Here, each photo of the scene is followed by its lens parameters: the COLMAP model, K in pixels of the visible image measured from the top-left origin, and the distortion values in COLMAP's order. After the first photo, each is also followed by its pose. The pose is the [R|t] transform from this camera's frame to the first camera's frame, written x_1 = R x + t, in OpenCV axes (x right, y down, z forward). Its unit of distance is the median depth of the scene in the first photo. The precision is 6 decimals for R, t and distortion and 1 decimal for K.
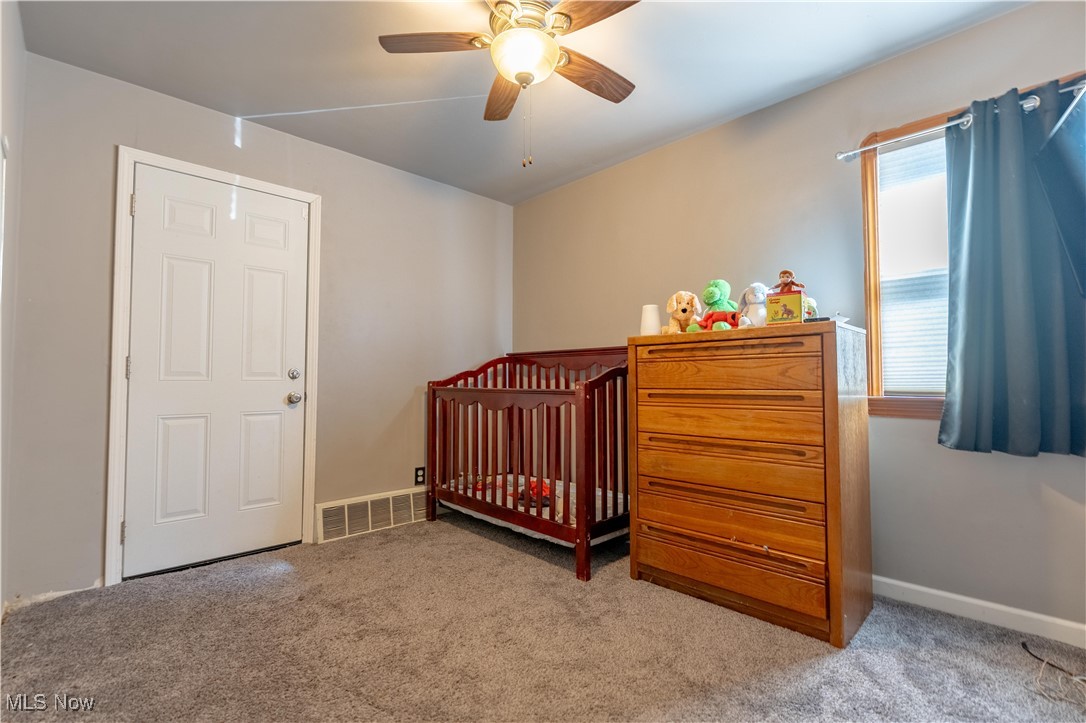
lens RADIAL K [[488.2, 0, 544.5], [0, 488.2, 362.7], [0, 0, 1]] dist [-0.009994, 0.005369]
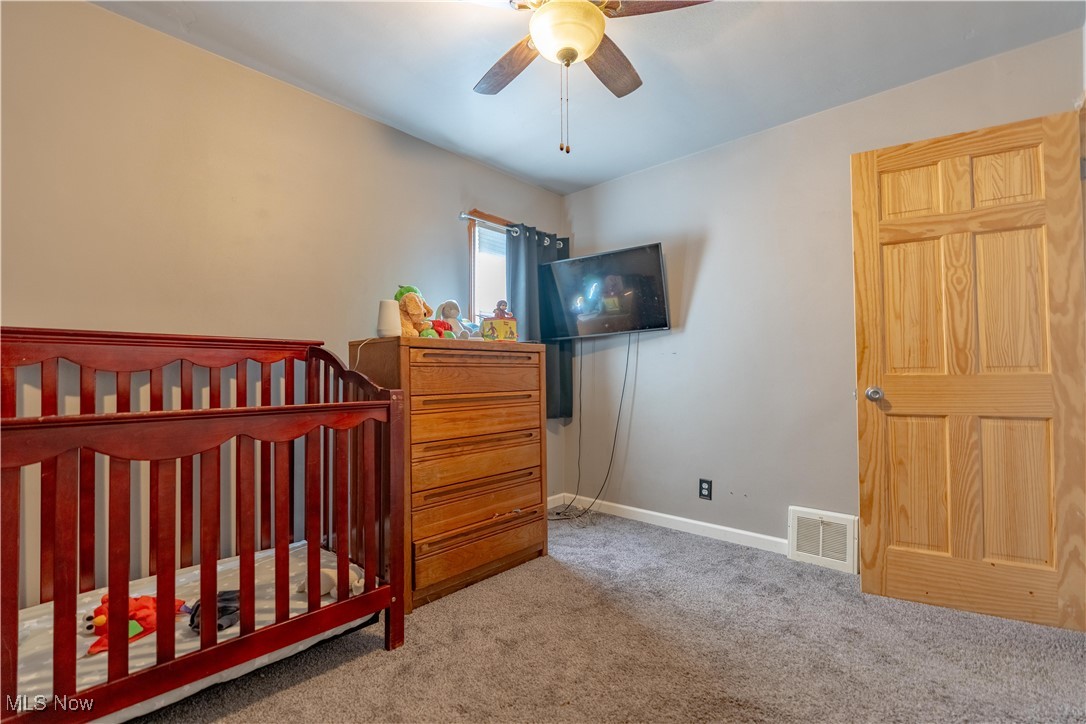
lens RADIAL K [[488.2, 0, 544.5], [0, 488.2, 363.2], [0, 0, 1]] dist [-0.009994, 0.005369]
pose [[-0.060210, 0.024206, 0.997892, -0.779161], [-0.030870, 0.999183, -0.026099, 0.010580], [-0.997708, -0.032376, -0.059414, 0.900647]]
